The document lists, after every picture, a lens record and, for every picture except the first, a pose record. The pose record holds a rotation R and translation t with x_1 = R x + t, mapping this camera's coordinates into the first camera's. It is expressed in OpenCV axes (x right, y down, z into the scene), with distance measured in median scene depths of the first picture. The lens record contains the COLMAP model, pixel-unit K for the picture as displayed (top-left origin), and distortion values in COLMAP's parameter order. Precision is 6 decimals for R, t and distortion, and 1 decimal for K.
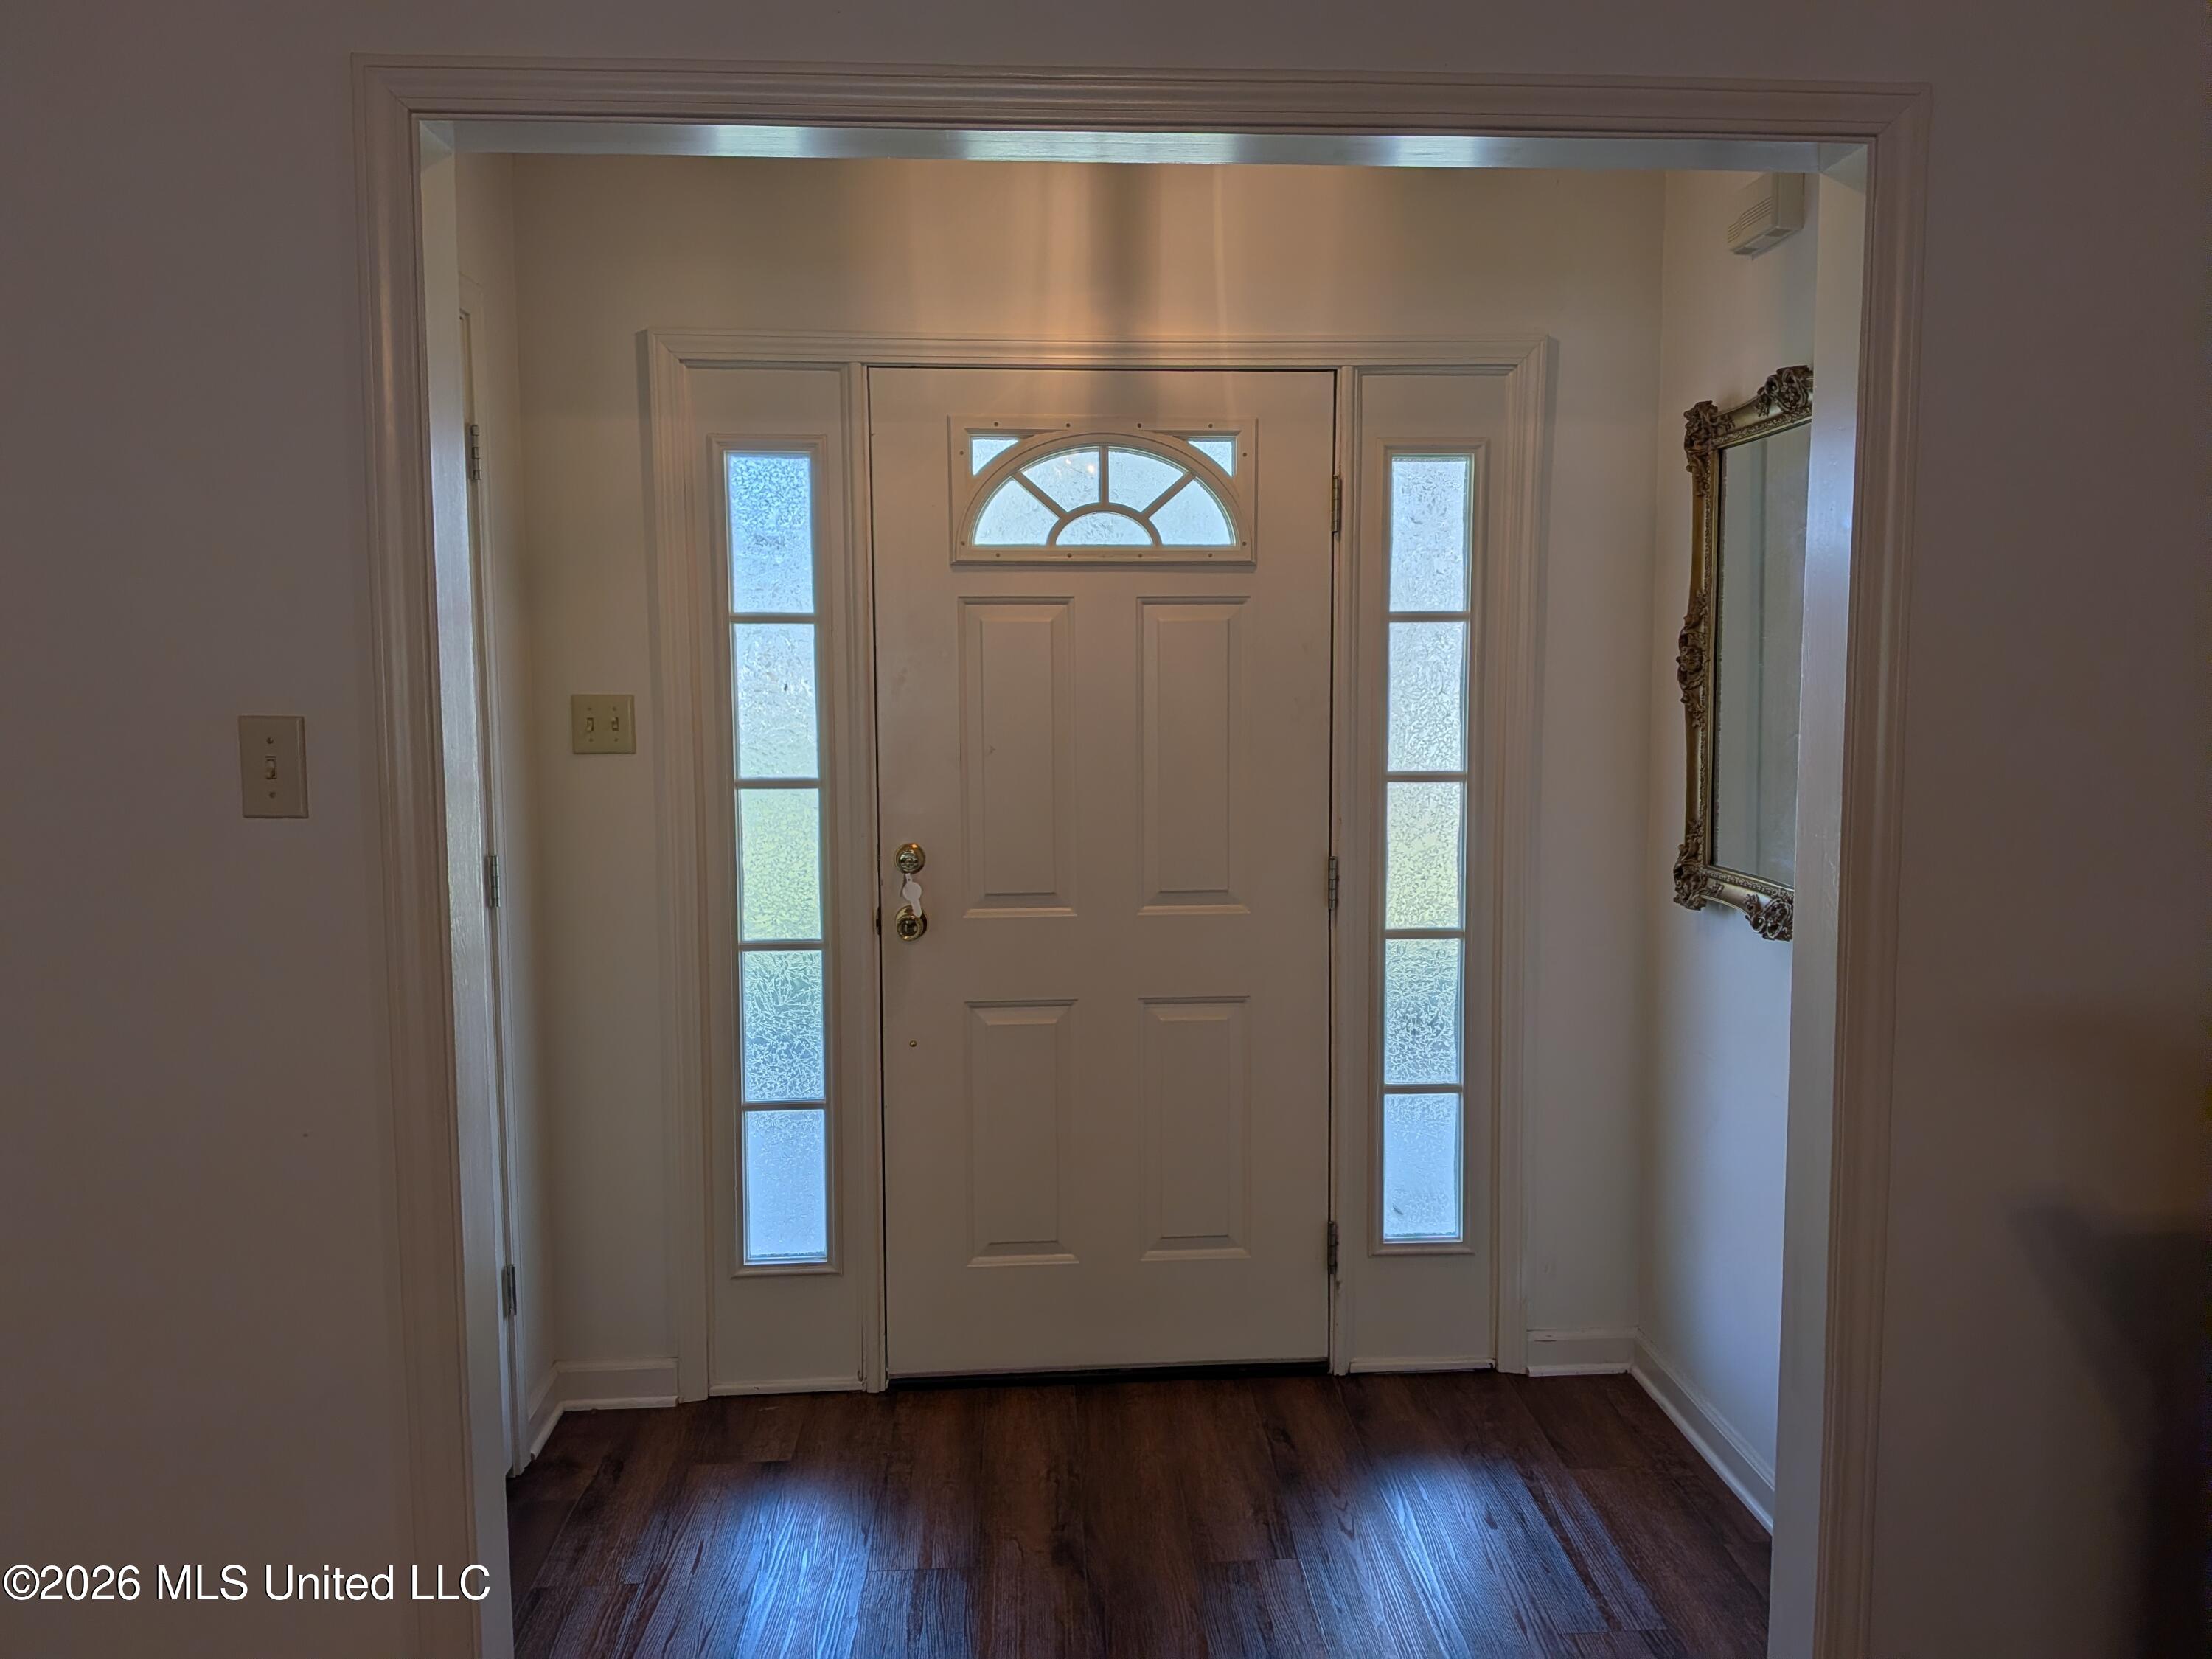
lens RADIAL K [[1568.5, 0, 1113.1], [0, 1568.5, 826.0], [0, 0, 1]] dist [0.011710, -0.020547]
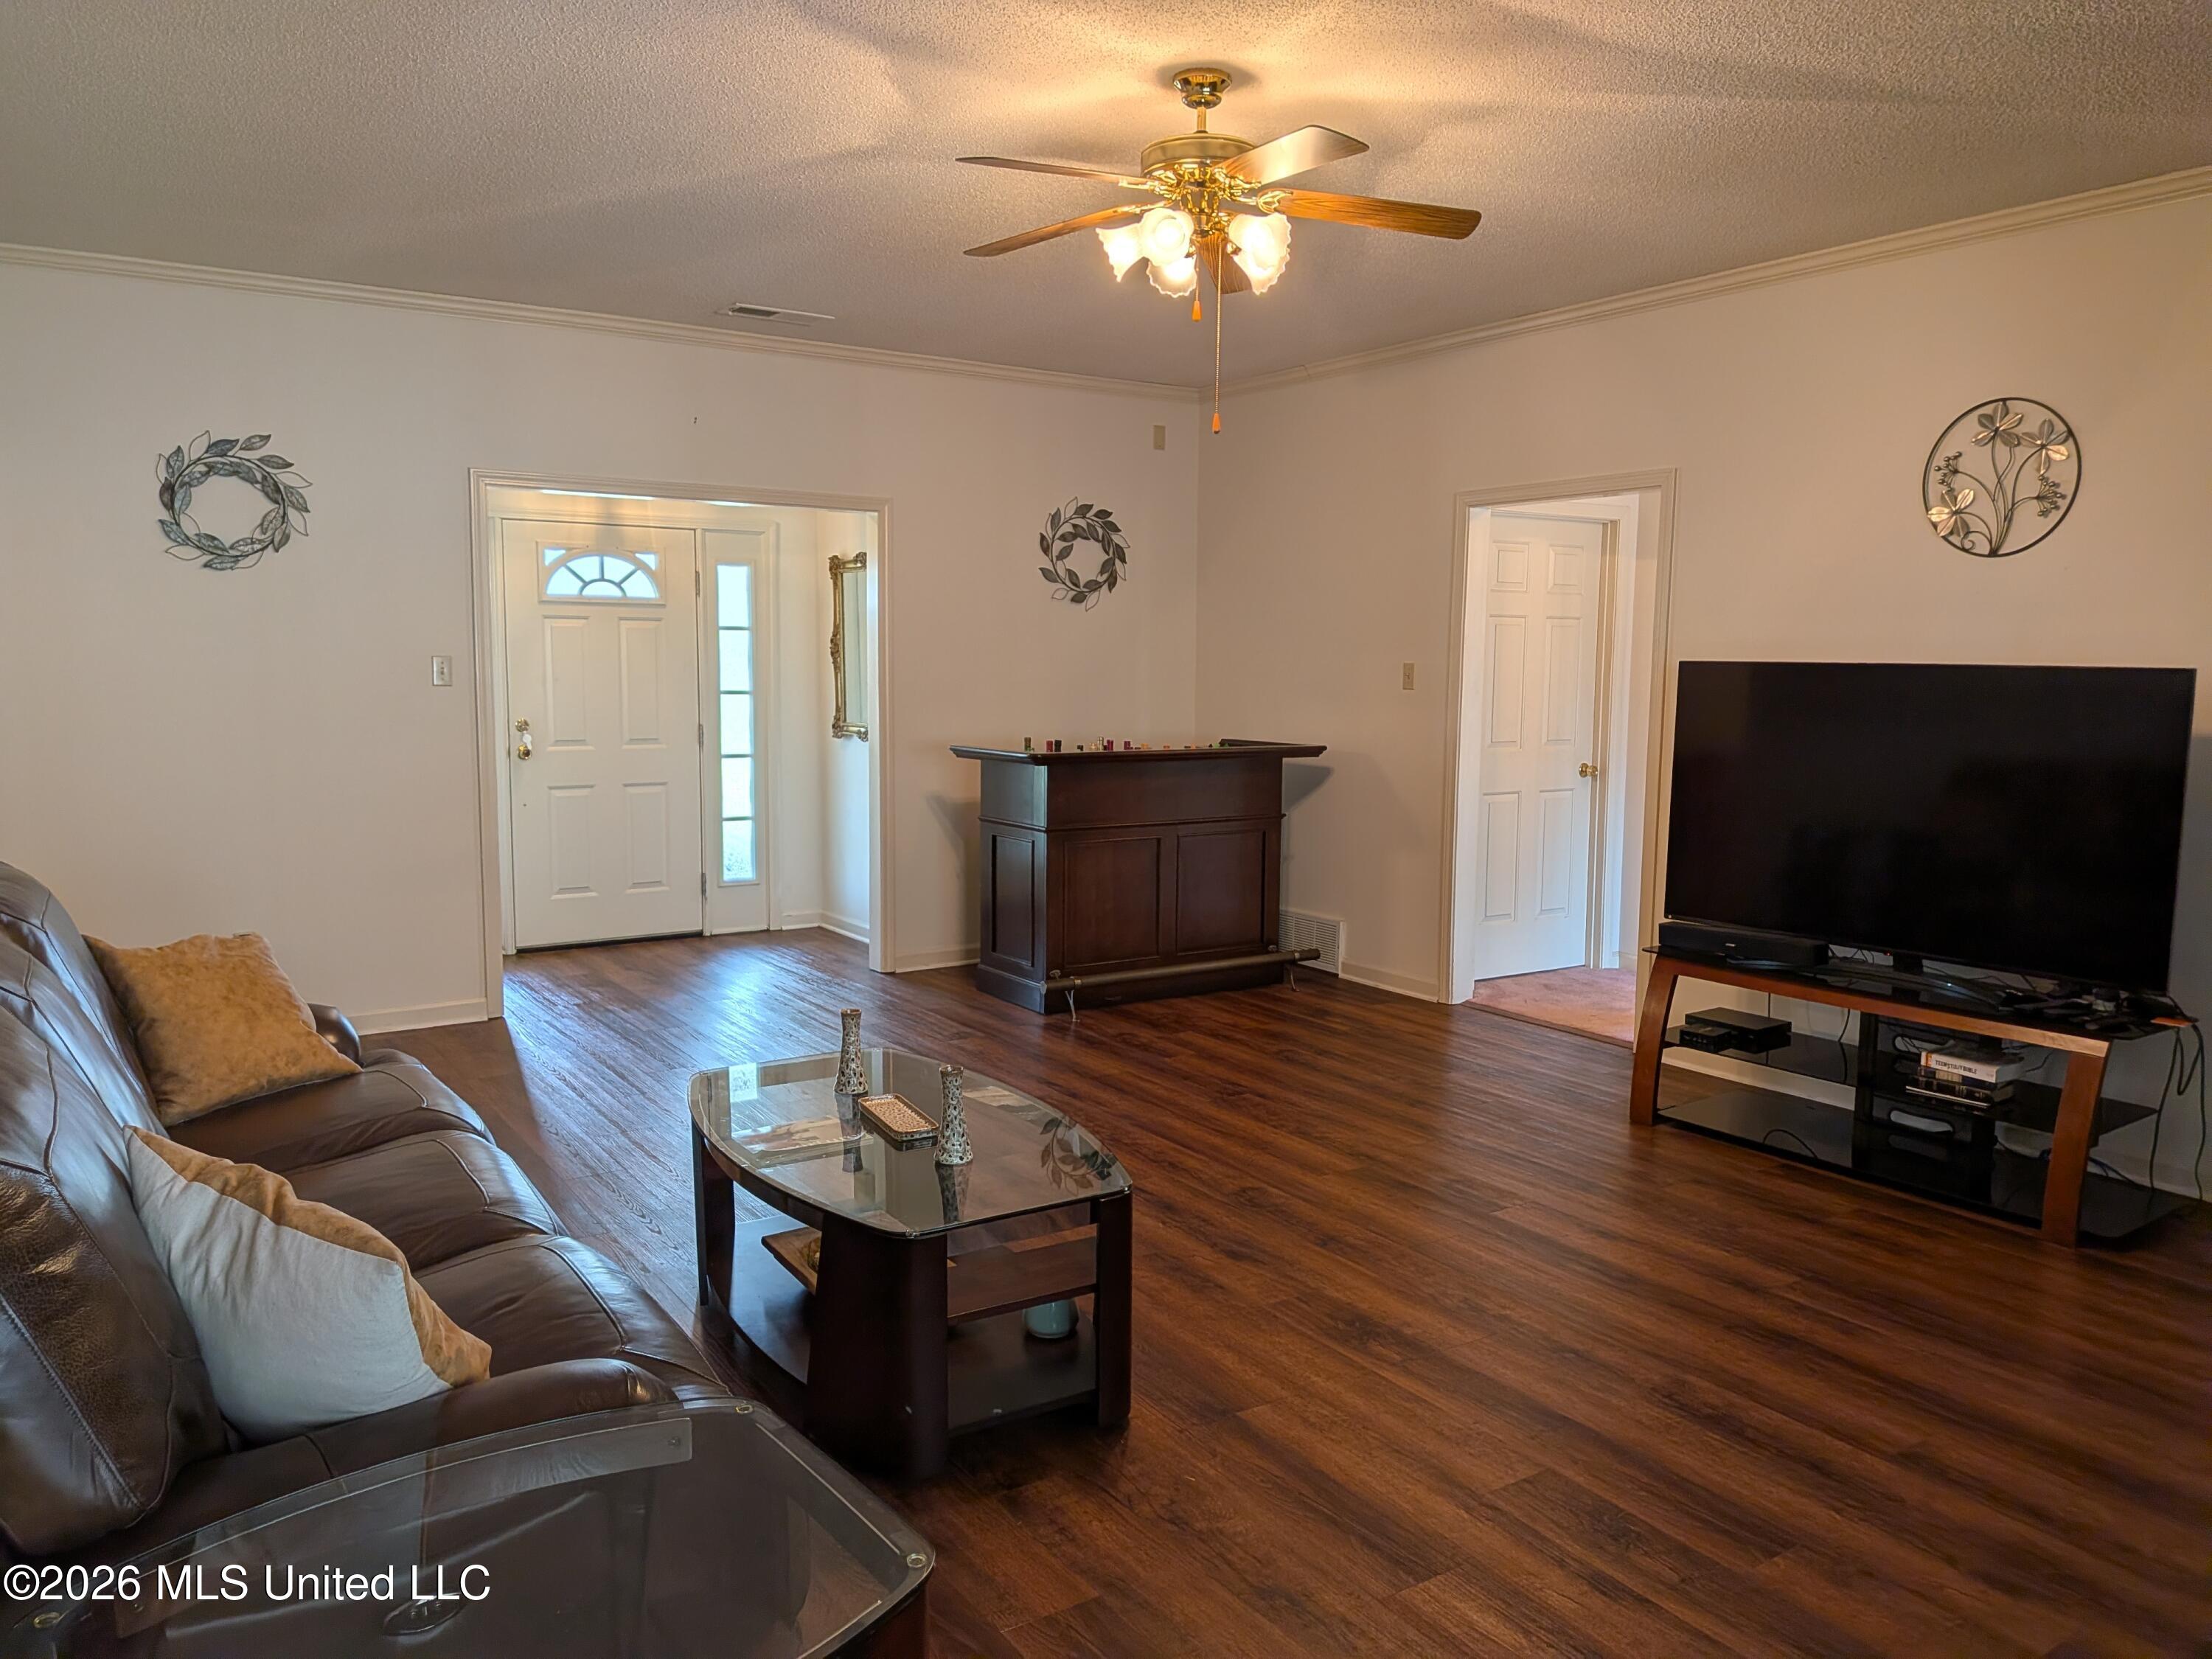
lens RADIAL K [[1568.5, 0, 1109.5], [0, 1568.5, 820.6], [0, 0, 1]] dist [0.011710, -0.020547]
pose [[0.871884, -0.034518, 0.488495, -0.522401], [0.030015, 0.999404, 0.017046, 0.151876], [-0.488792, -0.000200, 0.872400, -1.509929]]
